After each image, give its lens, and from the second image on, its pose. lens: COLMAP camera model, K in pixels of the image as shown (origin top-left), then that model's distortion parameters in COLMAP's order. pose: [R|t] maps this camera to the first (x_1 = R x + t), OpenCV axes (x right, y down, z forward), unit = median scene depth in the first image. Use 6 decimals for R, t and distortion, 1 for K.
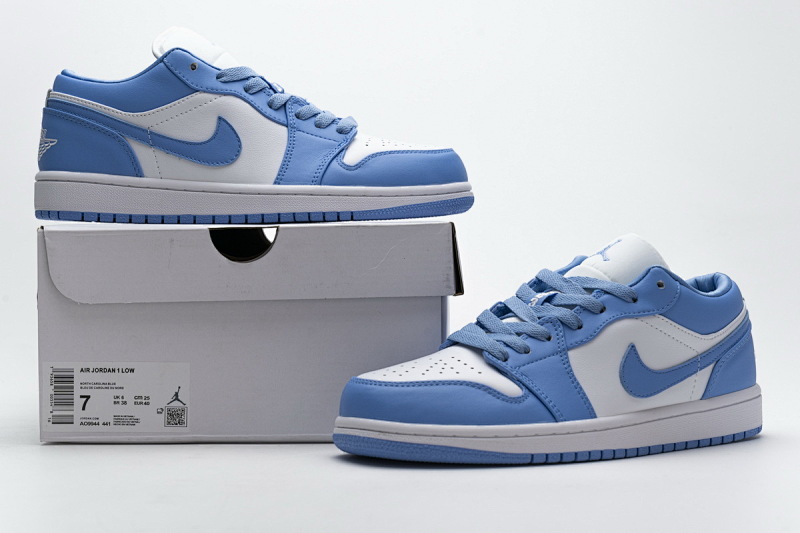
lens RADIAL K [[1446.4, 0, 400.0], [0, 1446.4, 266.5], [0, 0, 1]] dist [0.004183, -0.060131]
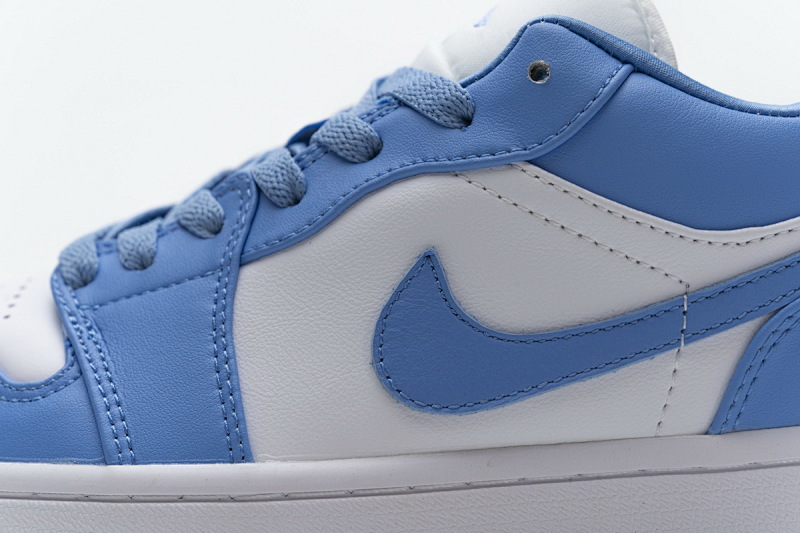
lens RADIAL K [[1566.7, 0, 400.0], [0, 1566.7, 266.5], [0, 0, 1]] dist [0.019044, -0.197543]
pose [[0.819499, 0.013168, -0.572930, 0.364266], [-0.004303, 0.999849, 0.016825, 0.051720], [0.573065, -0.011323, 0.819432, 0.704966]]
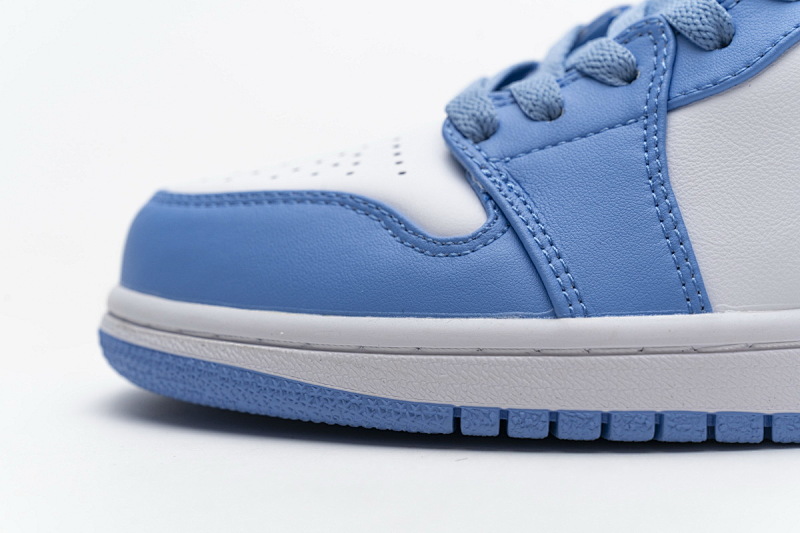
lens RADIAL K [[1566.7, 0, 400.0], [0, 1566.7, 266.5], [0, 0, 1]] dist [0.019044, -0.197543]
pose [[0.824889, 0.028920, -0.564554, 0.269265], [0.009952, 0.997793, 0.065654, 0.069310], [0.565207, -0.059776, 0.822781, 0.659040]]
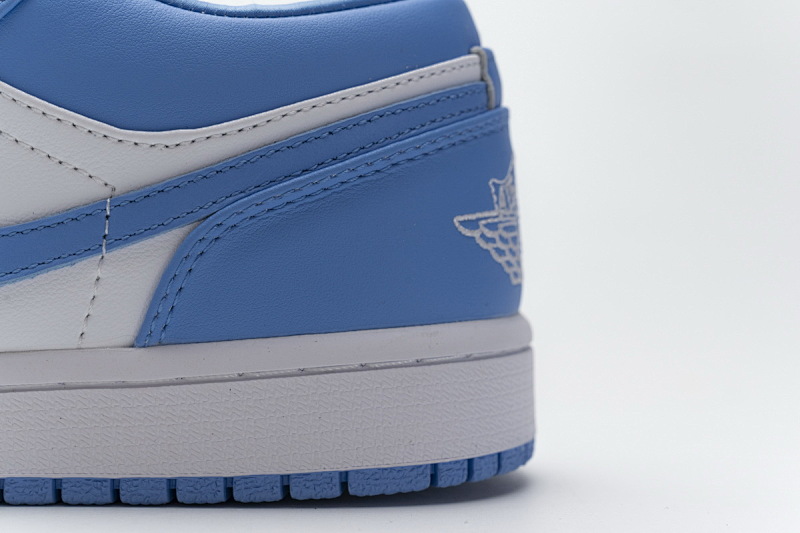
lens RADIAL K [[1566.7, 0, 400.0], [0, 1566.7, 266.5], [0, 0, 1]] dist [0.019044, -0.197543]
pose [[0.858082, 0.035746, -0.512267, 0.439907], [-0.033679, 0.999344, 0.013320, 0.071937], [0.512407, 0.005823, 0.858723, 0.777014]]
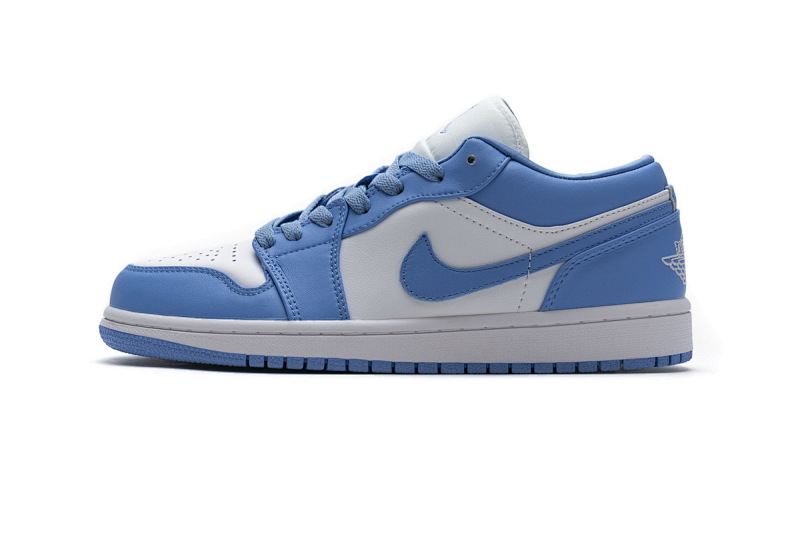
lens RADIAL K [[1566.7, 0, 400.0], [0, 1566.7, 266.5], [0, 0, 1]] dist [0.019044, -0.197543]
pose [[0.842845, 0.024934, -0.537578, 0.616522], [-0.020225, 0.999688, 0.014658, 0.059954], [0.537776, -0.001482, 0.843087, 0.268768]]
